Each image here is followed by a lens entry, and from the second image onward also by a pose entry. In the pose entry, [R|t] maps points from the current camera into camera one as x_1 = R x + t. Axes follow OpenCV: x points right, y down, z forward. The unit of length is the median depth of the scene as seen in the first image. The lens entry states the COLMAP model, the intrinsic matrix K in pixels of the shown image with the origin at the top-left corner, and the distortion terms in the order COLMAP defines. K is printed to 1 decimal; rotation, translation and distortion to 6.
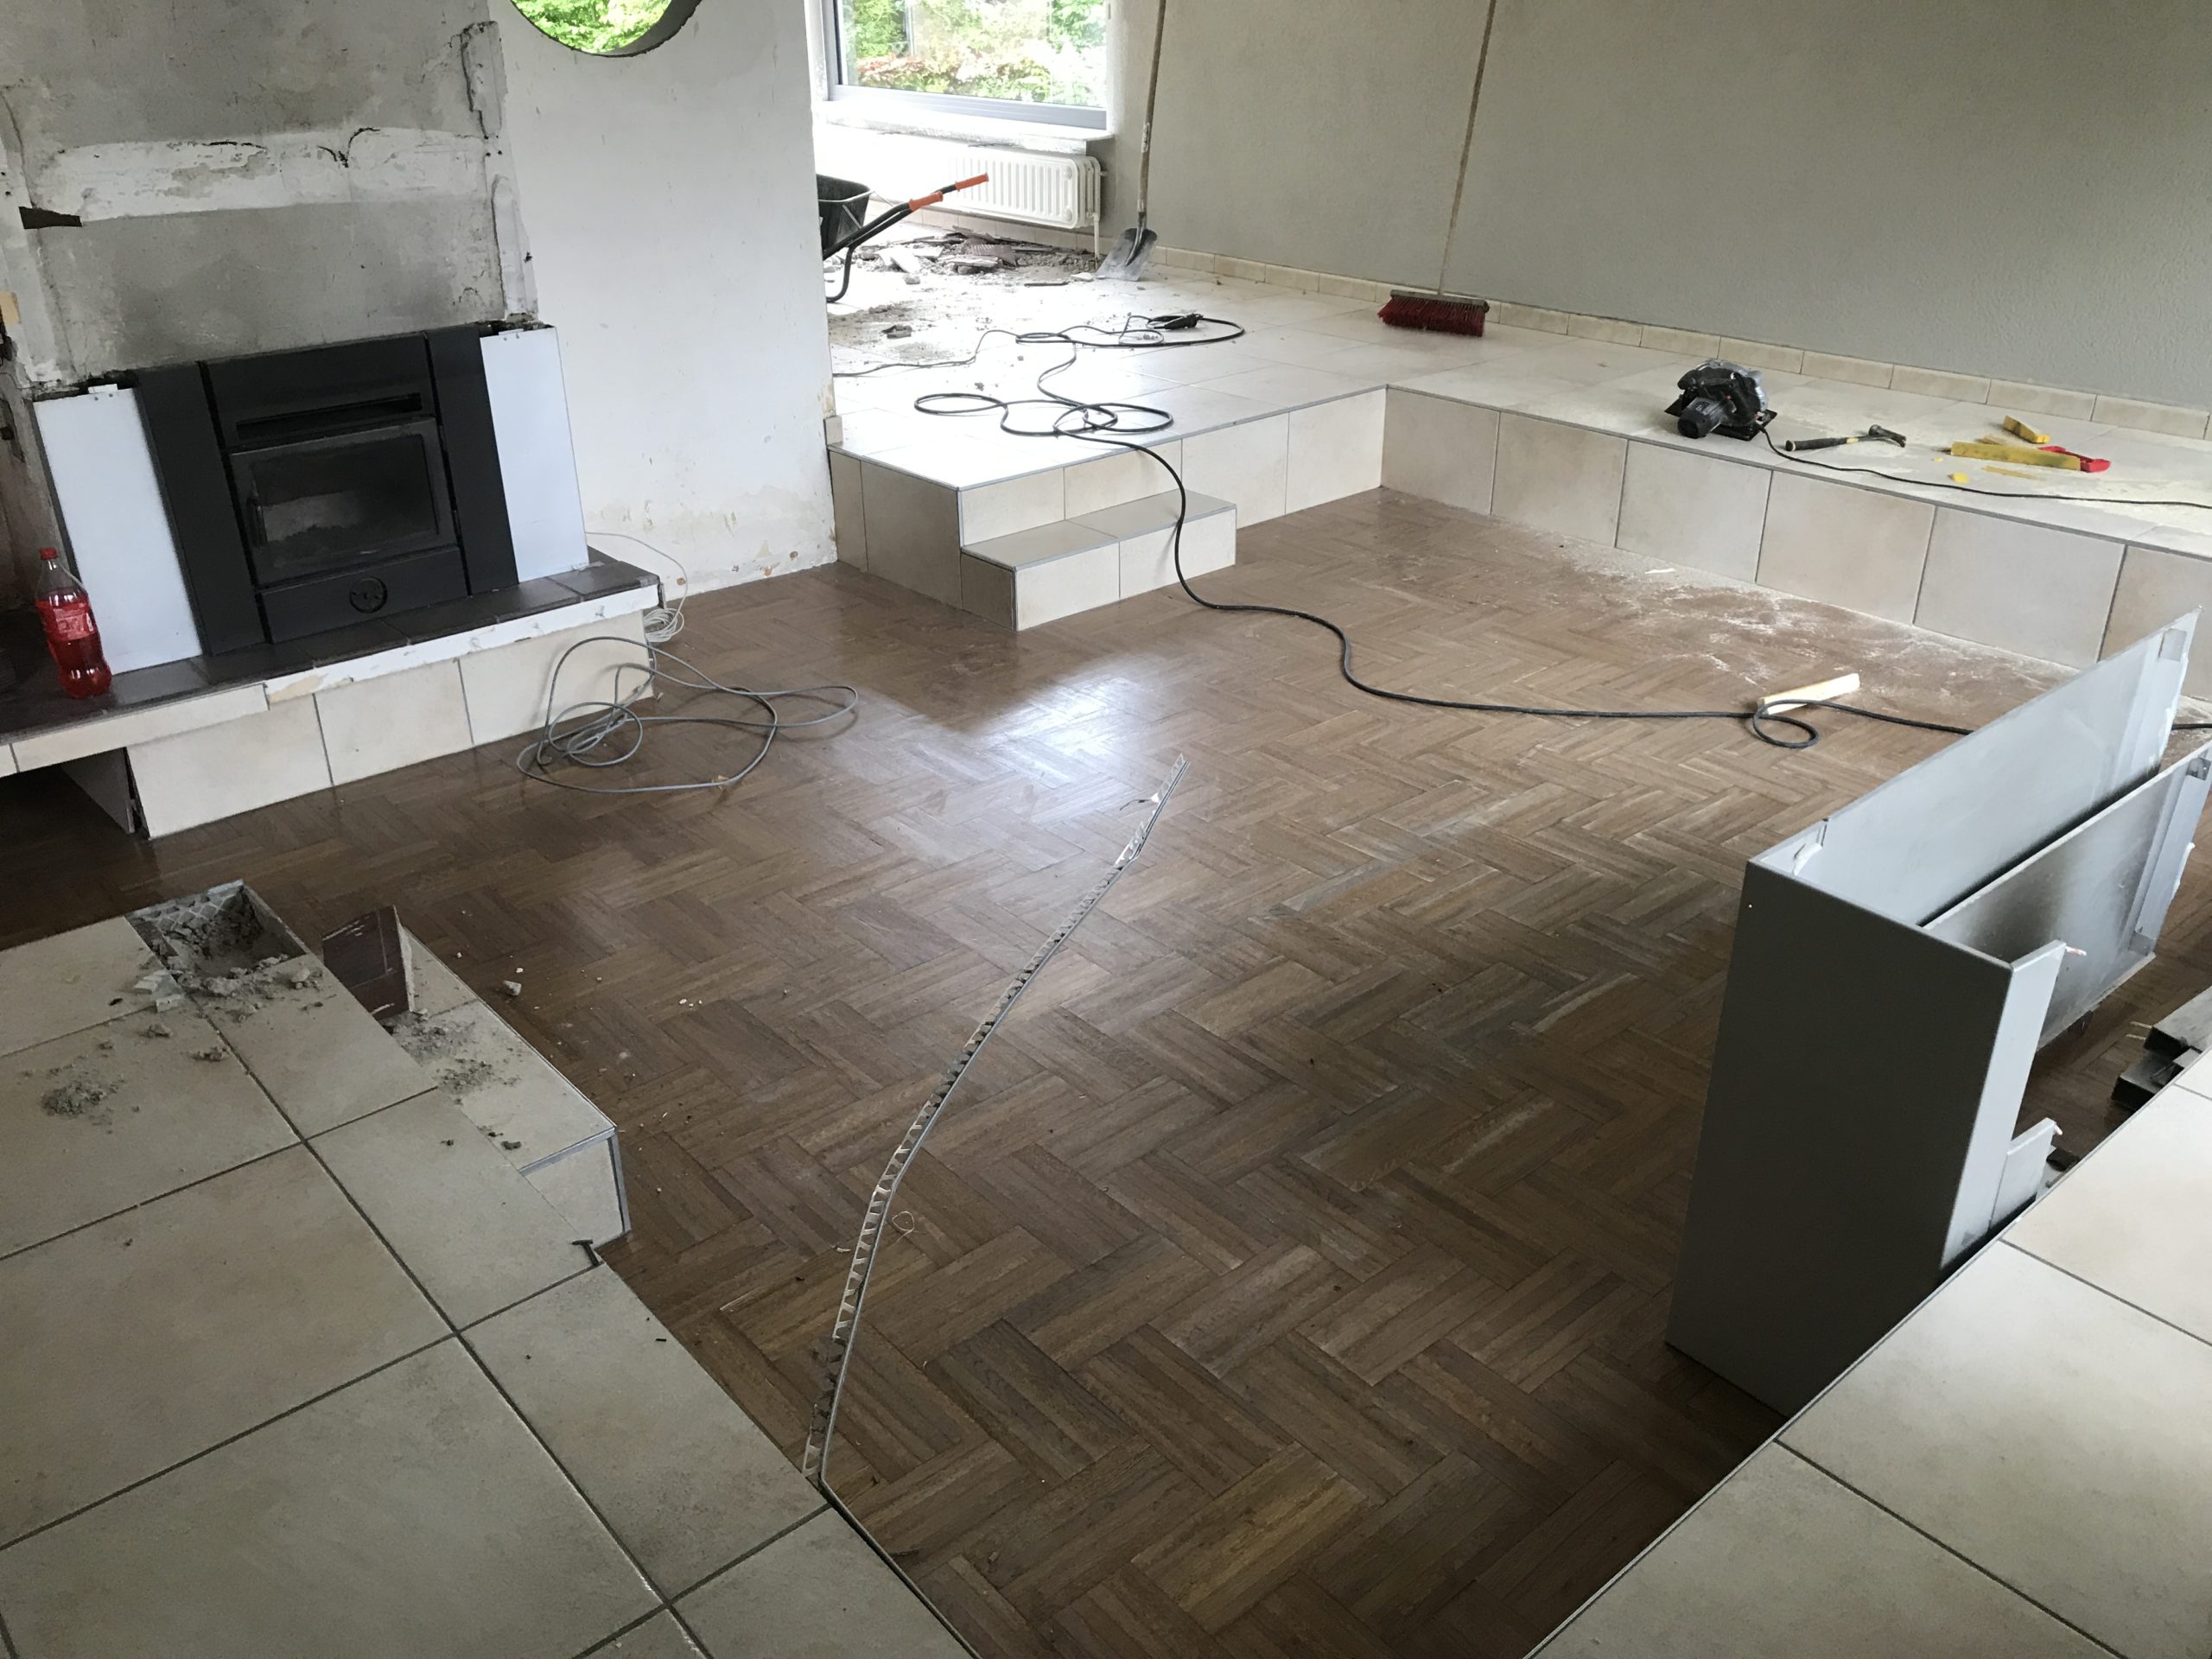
lens RADIAL K [[1812.8, 0, 1100.6], [0, 1812.8, 810.6], [0, 0, 1]] dist [0.013772, 0.013933]
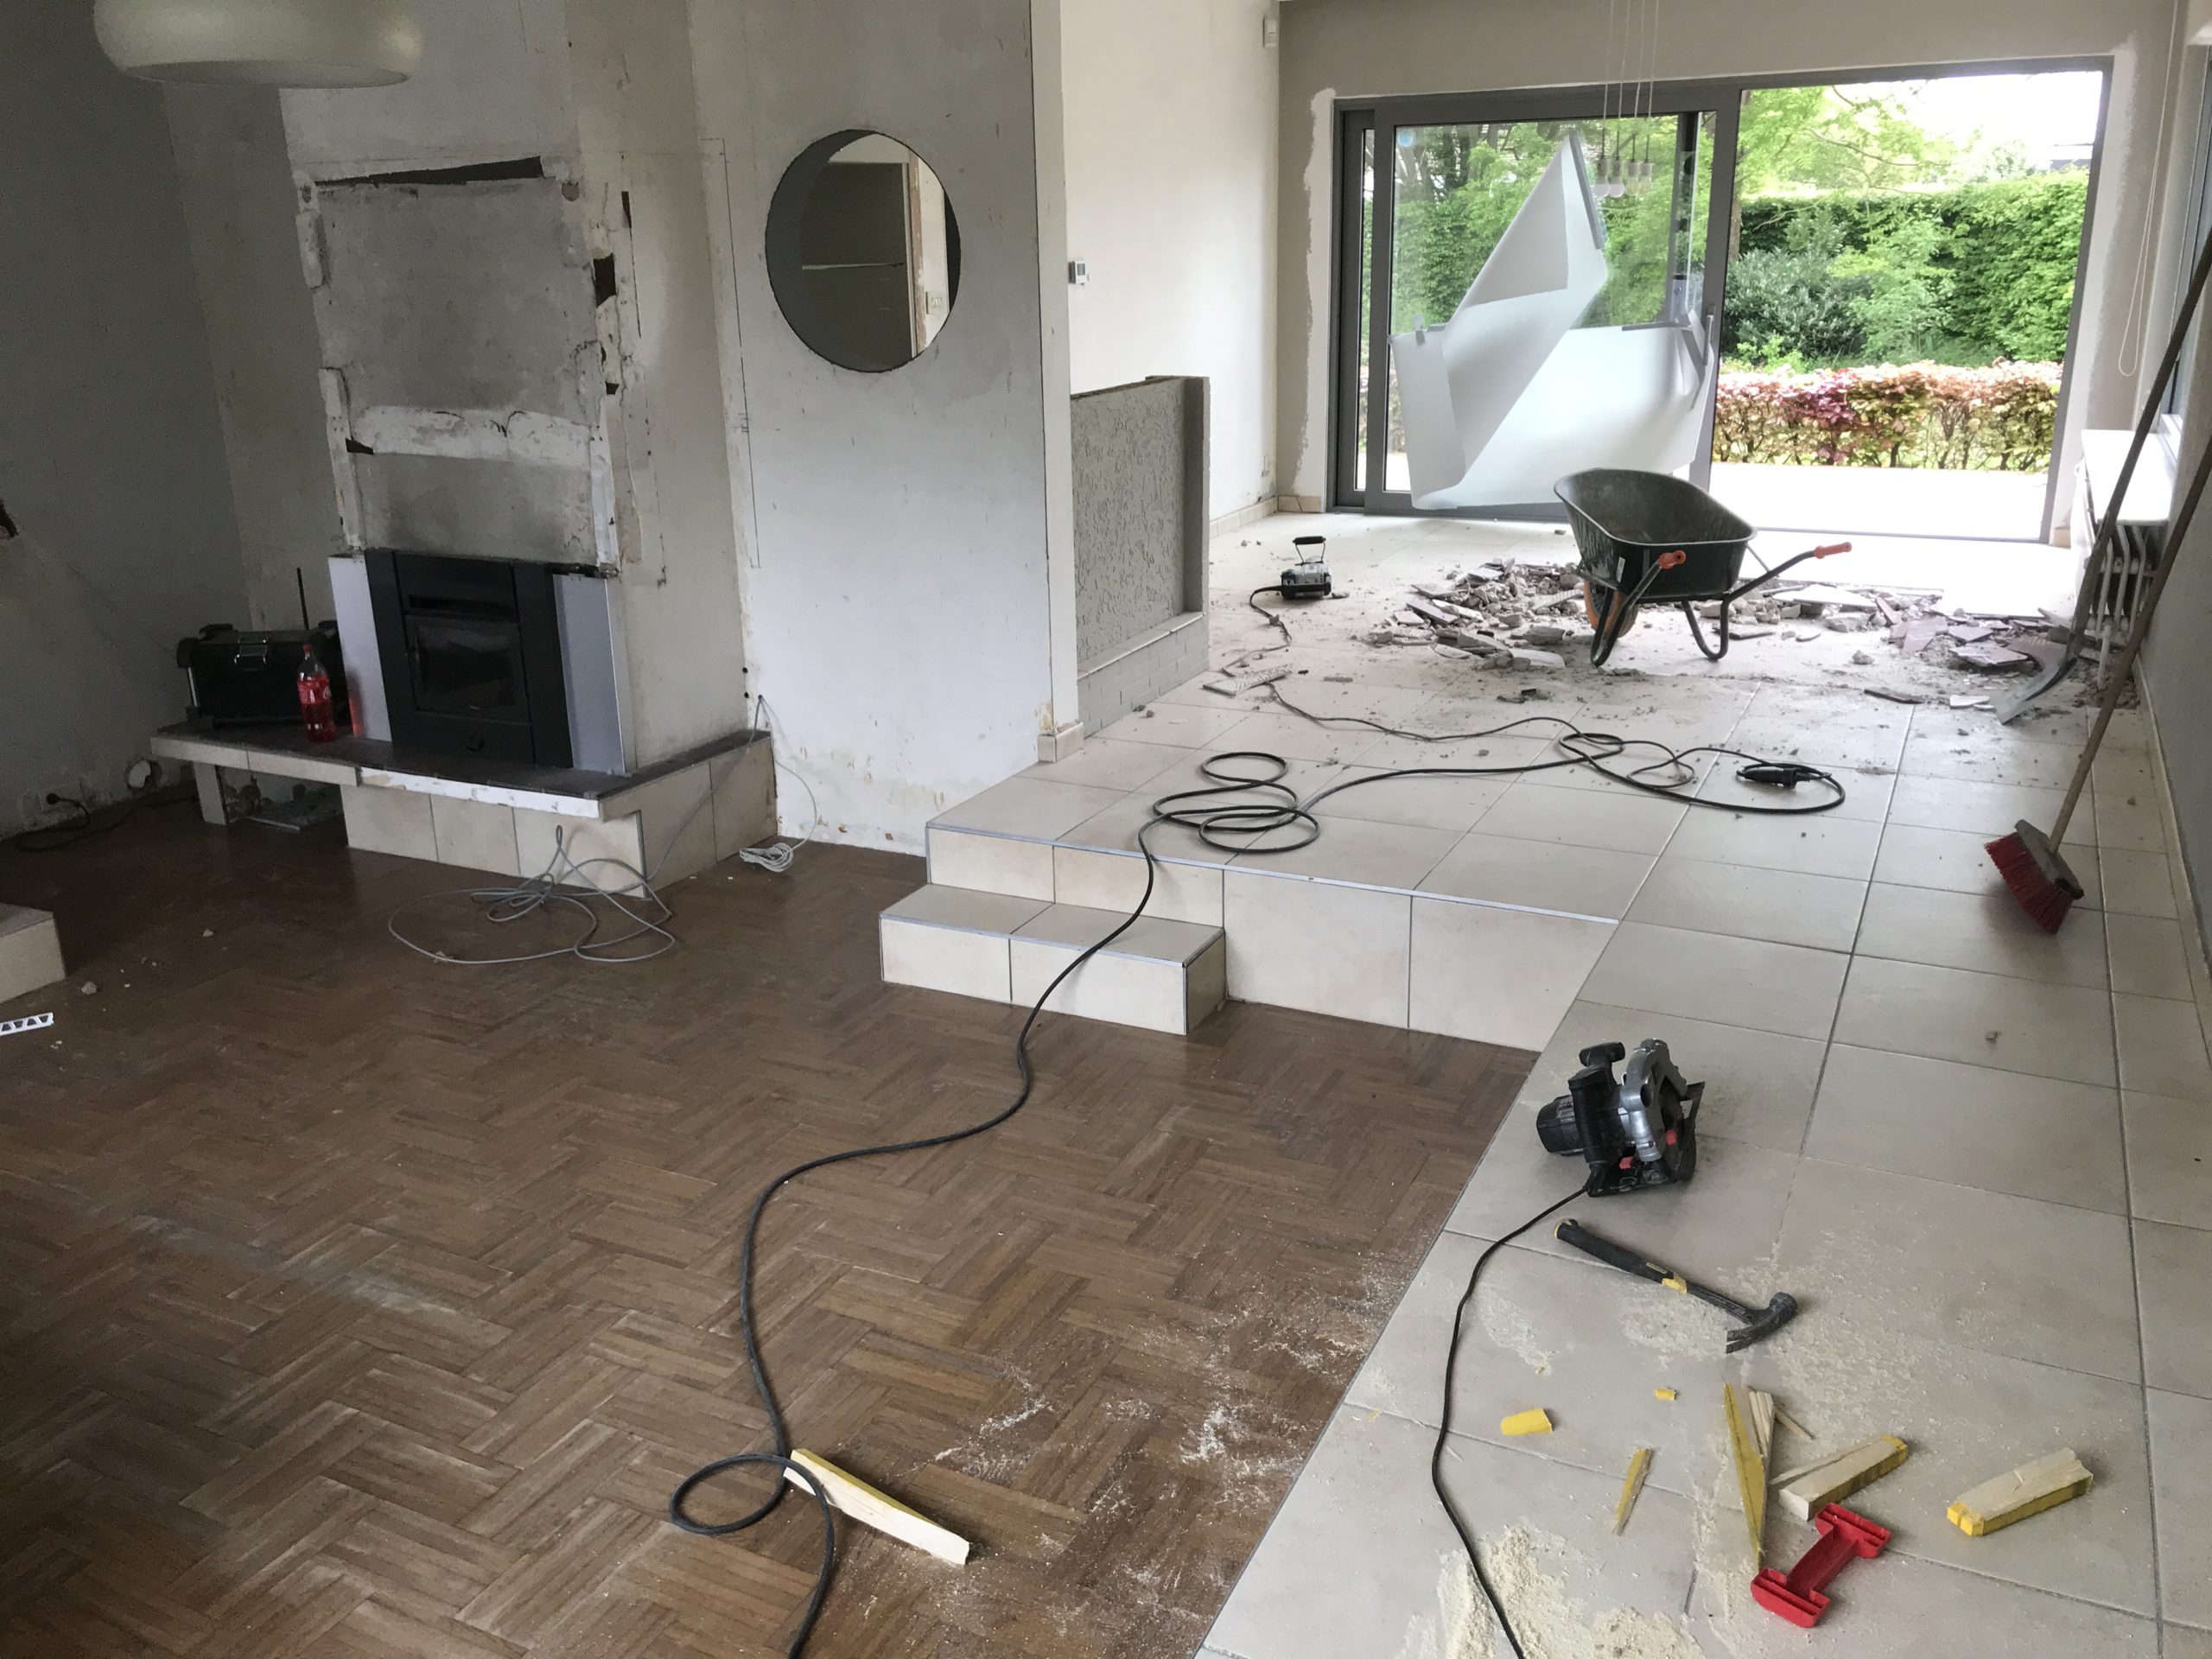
lens RADIAL K [[1812.8, 0, 1100.6], [0, 1812.8, 810.6], [0, 0, 1]] dist [0.013772, 0.013933]
pose [[0.389350, 0.284849, -0.875938, 0.981937], [-0.386289, 0.913806, 0.125460, -0.423740], [0.836175, 0.289517, 0.465824, 0.792524]]
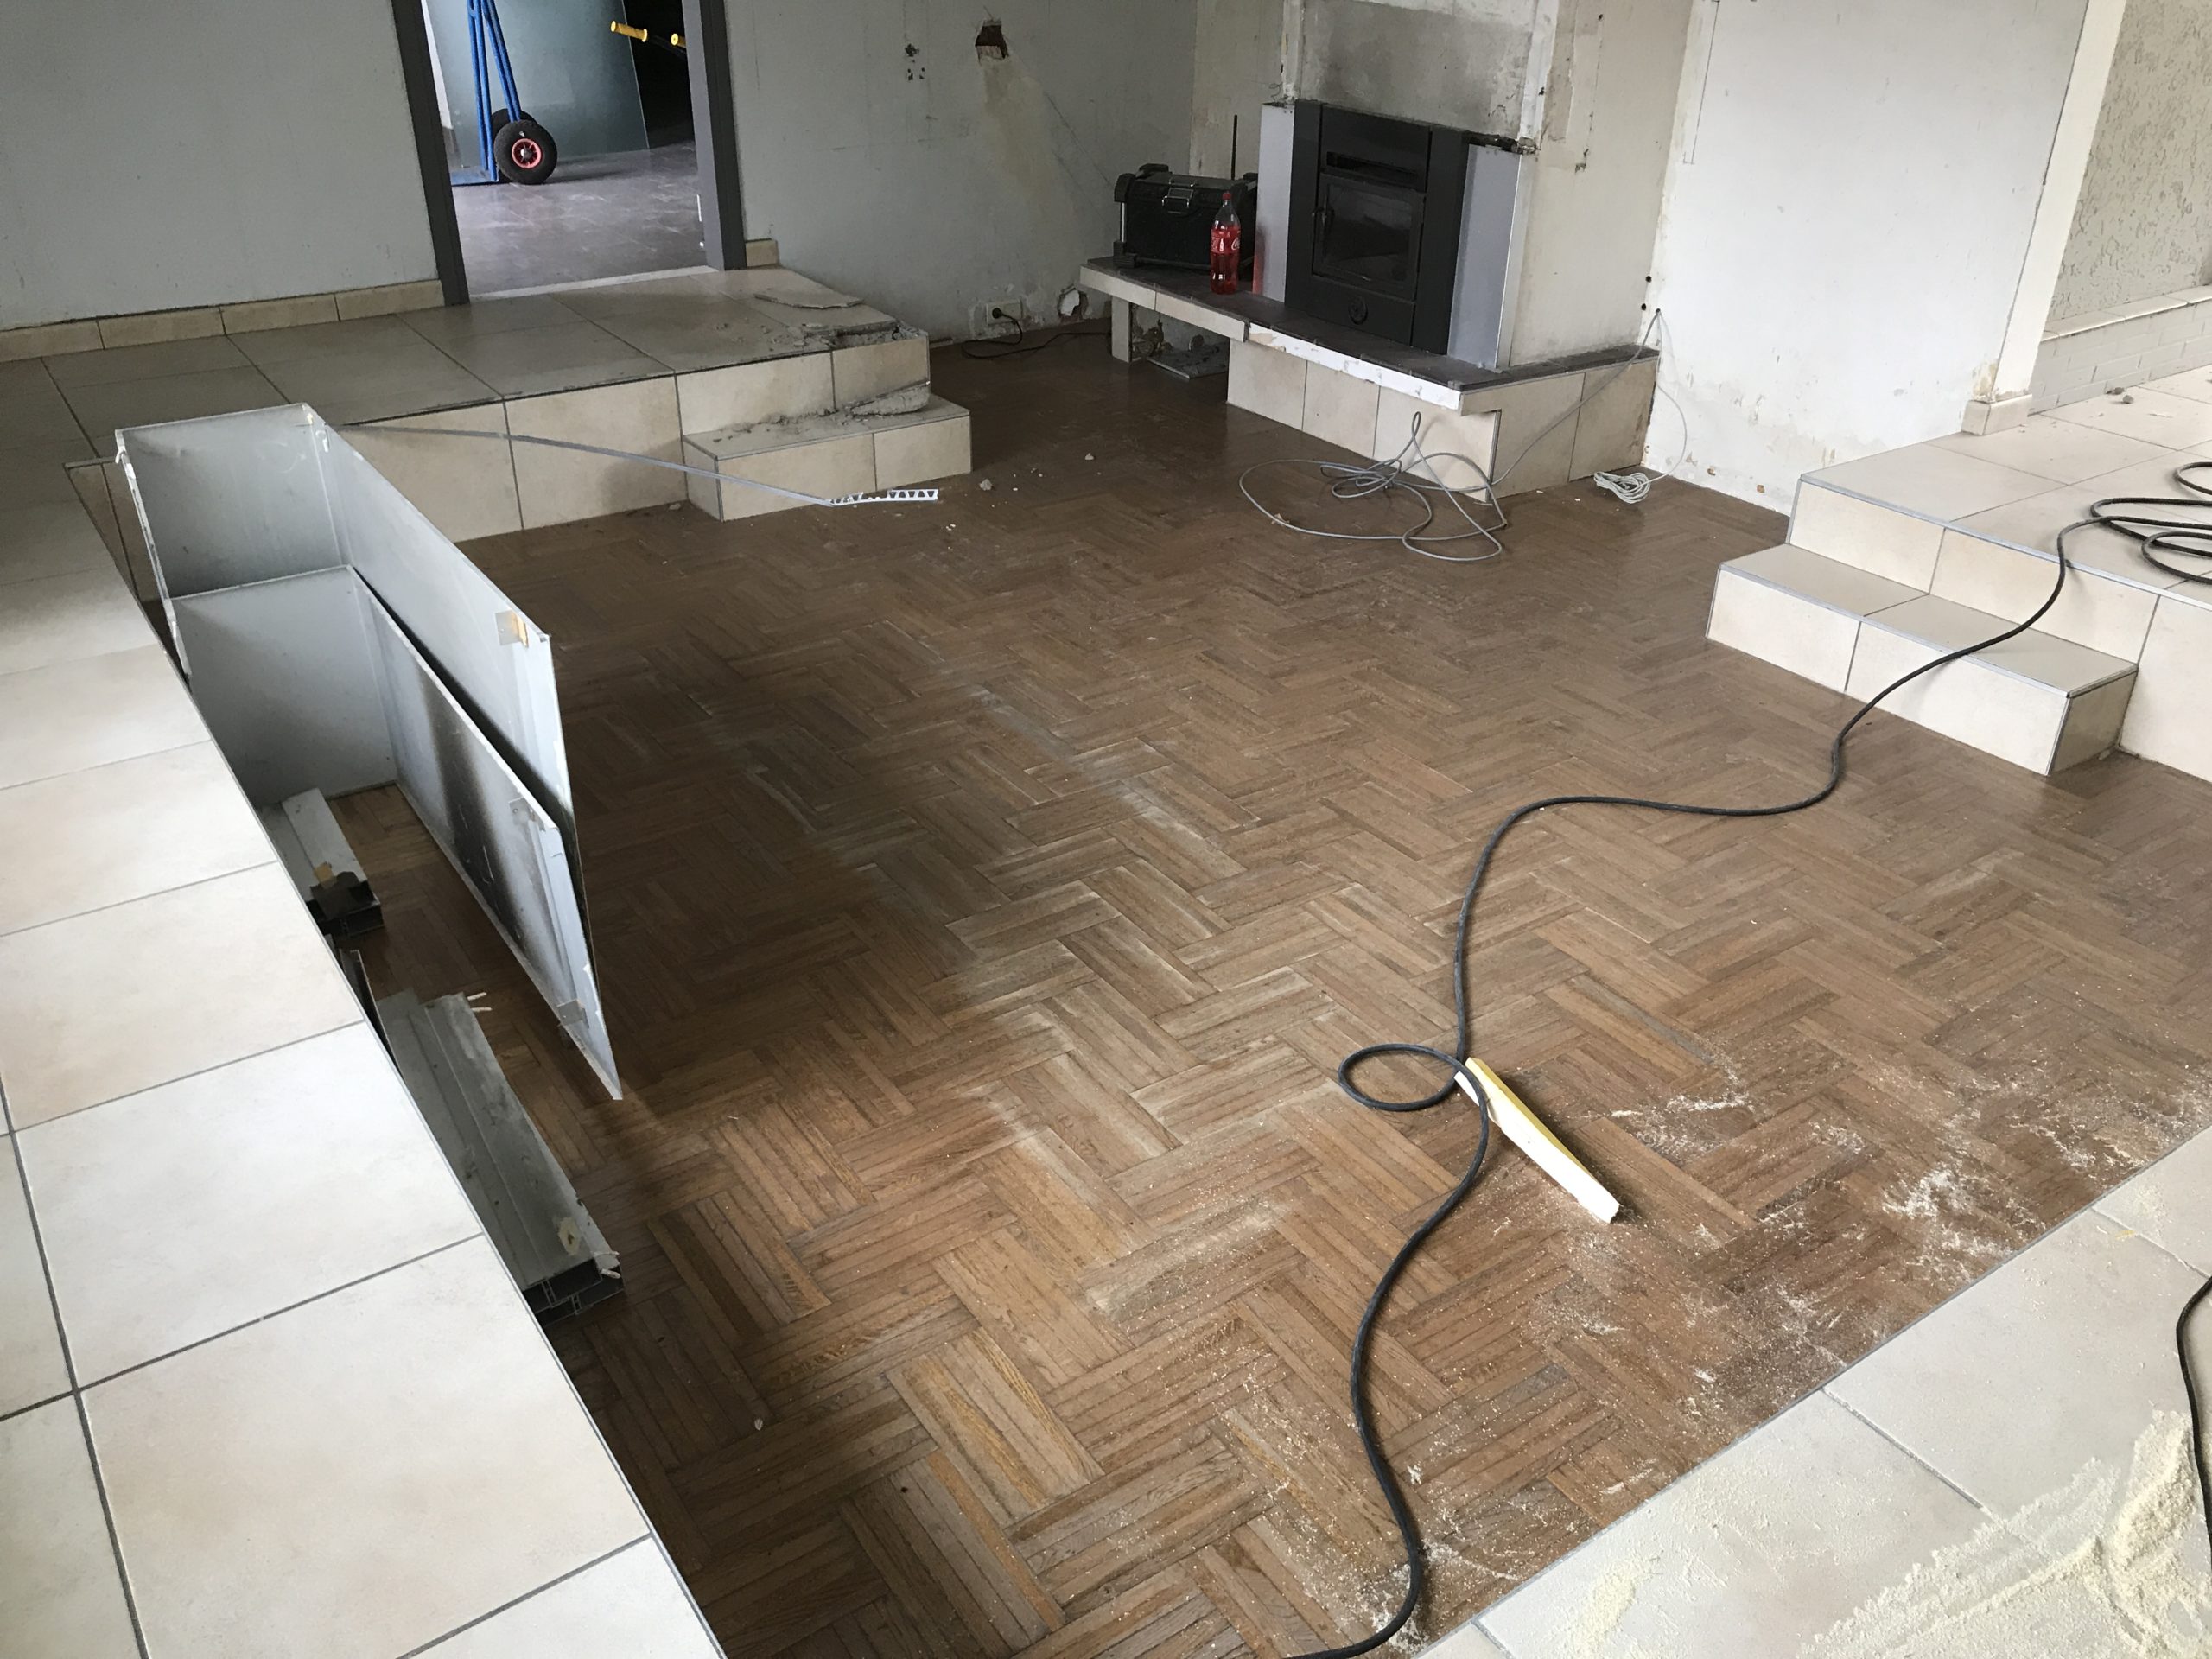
lens RADIAL K [[1813.6, 0, 1108.2], [0, 1813.6, 804.6], [0, 0, 1]] dist [0.021237, -0.015624]
pose [[-0.109120, 0.486929, -0.866599, 0.961745], [-0.441197, 0.757502, 0.481183, -0.410958], [0.890752, 0.434847, 0.132173, 0.833282]]
